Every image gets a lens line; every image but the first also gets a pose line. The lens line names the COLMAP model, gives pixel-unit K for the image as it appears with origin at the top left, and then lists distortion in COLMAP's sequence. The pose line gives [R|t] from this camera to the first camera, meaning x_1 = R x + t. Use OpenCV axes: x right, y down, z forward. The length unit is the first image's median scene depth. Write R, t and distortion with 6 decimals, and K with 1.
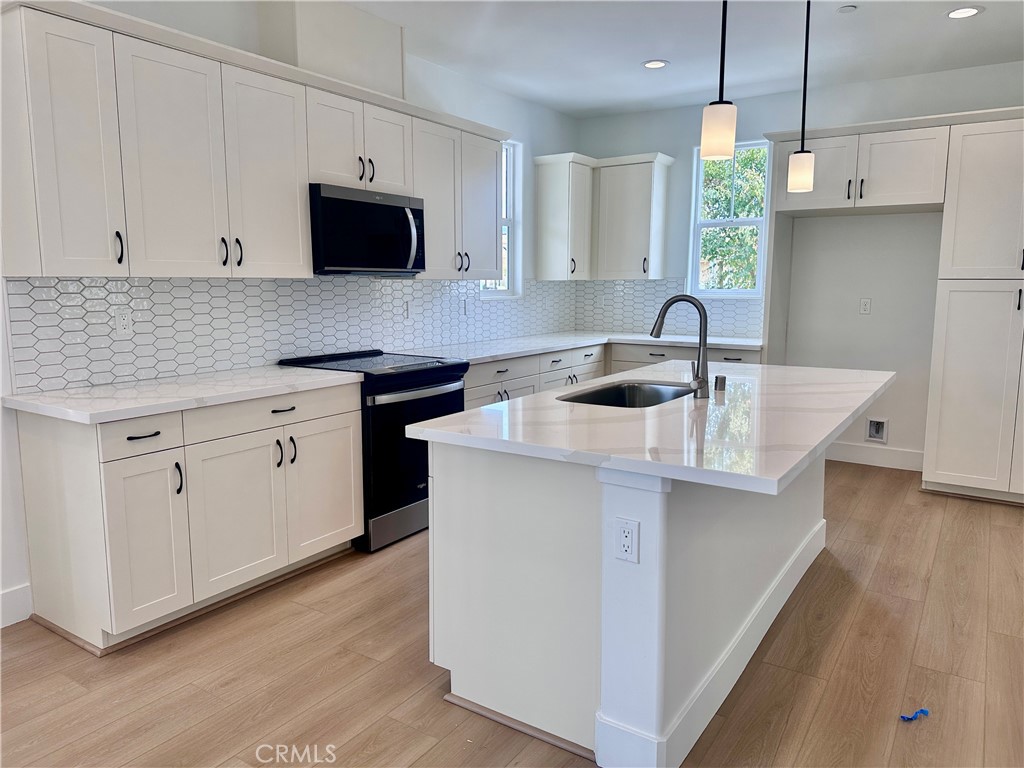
lens RADIAL K [[718.3, 0, 516.6], [0, 718.3, 381.0], [0, 0, 1]] dist [0.029223, -0.038122]
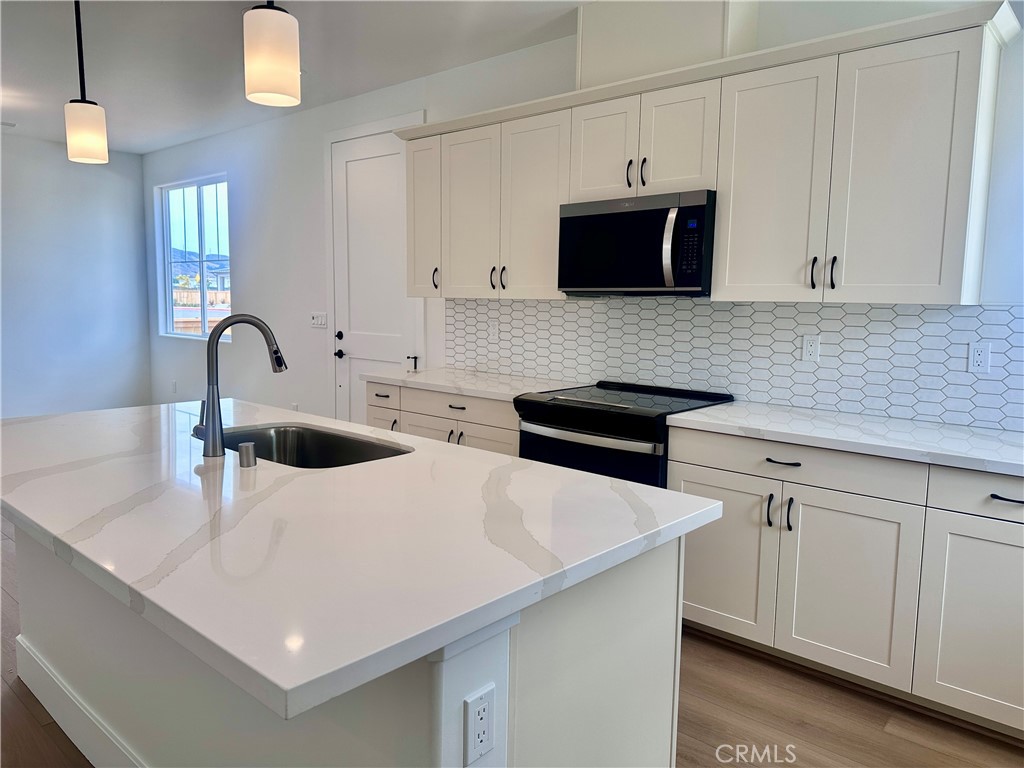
lens RADIAL K [[718.3, 0, 509.2], [0, 718.3, 391.8], [0, 0, 1]] dist [0.029223, -0.038122]
pose [[-0.161154, 0.119155, -0.979710, 0.631690], [-0.151971, 0.977850, 0.143926, -0.129400], [0.975159, 0.172082, -0.139476, 0.941842]]
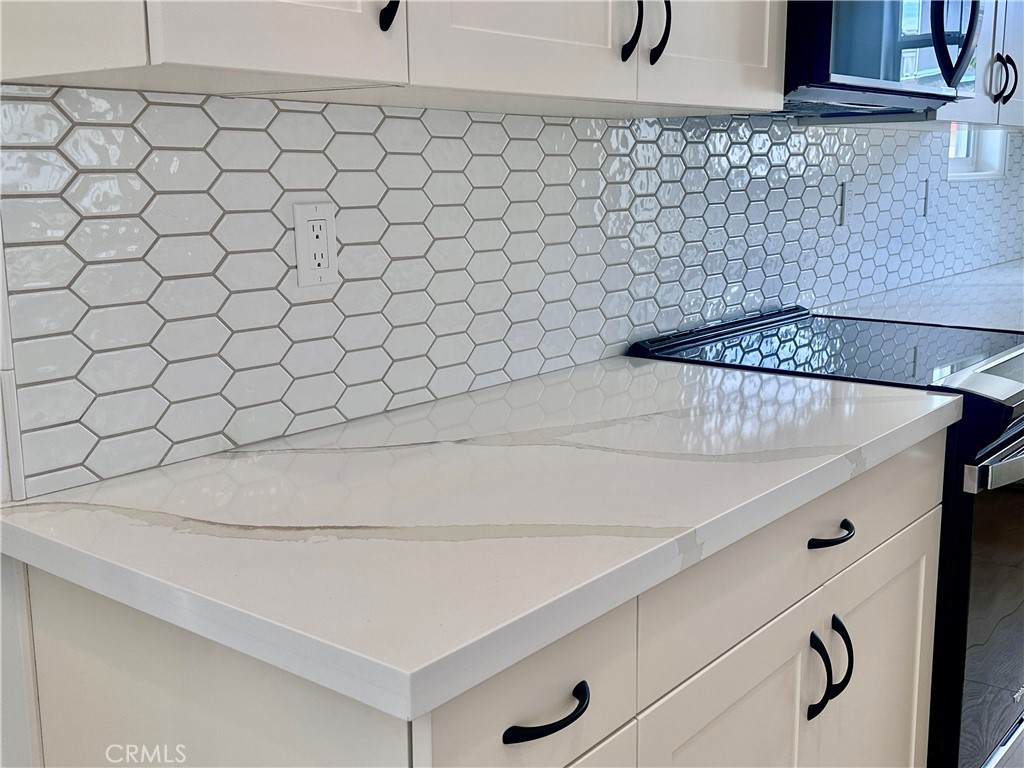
lens RADIAL K [[1112.2, 0, 511.0], [0, 1112.2, 380.9], [0, 0, 1]] dist [0.106948, 0.000000]
pose [[0.995528, 0.012359, -0.093655, -0.312834], [-0.007250, 0.998477, 0.054697, -0.037473], [0.094188, -0.053773, 0.994101, 0.391260]]
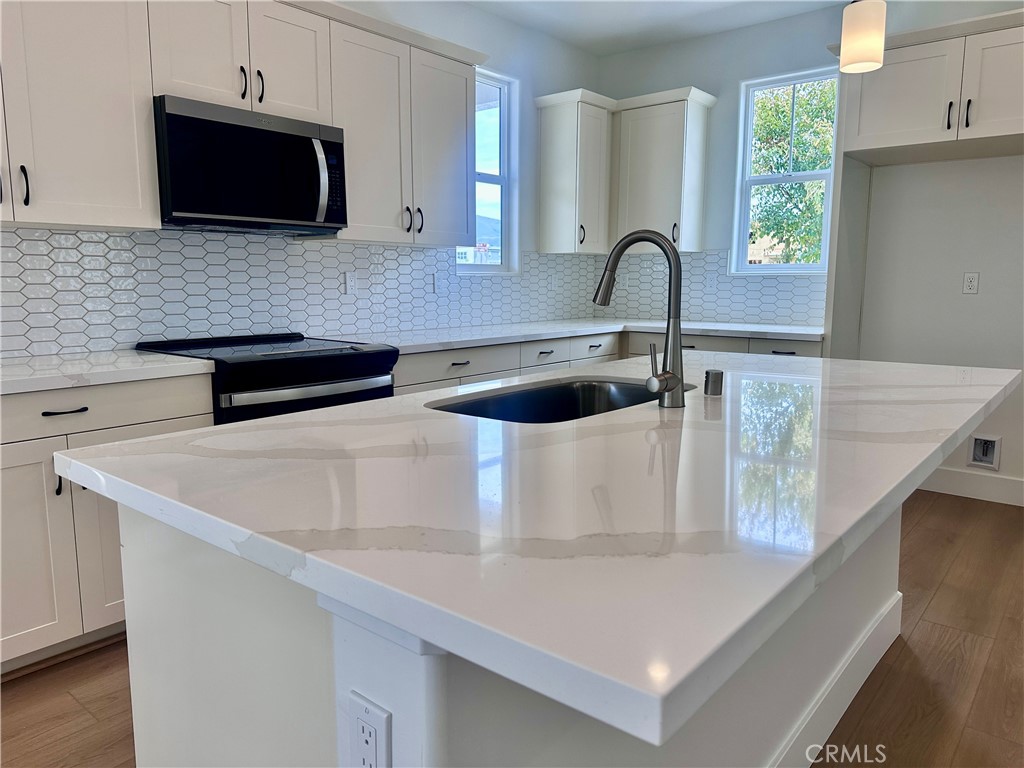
lens RADIAL K [[718.3, 0, 515.8], [0, 718.3, 381.4], [0, 0, 1]] dist [0.029223, -0.038122]
pose [[0.993841, 0.016241, -0.109617, 0.133657], [-0.015944, 0.999866, 0.003581, 0.001736], [0.109661, -0.001811, 0.993967, 0.278309]]
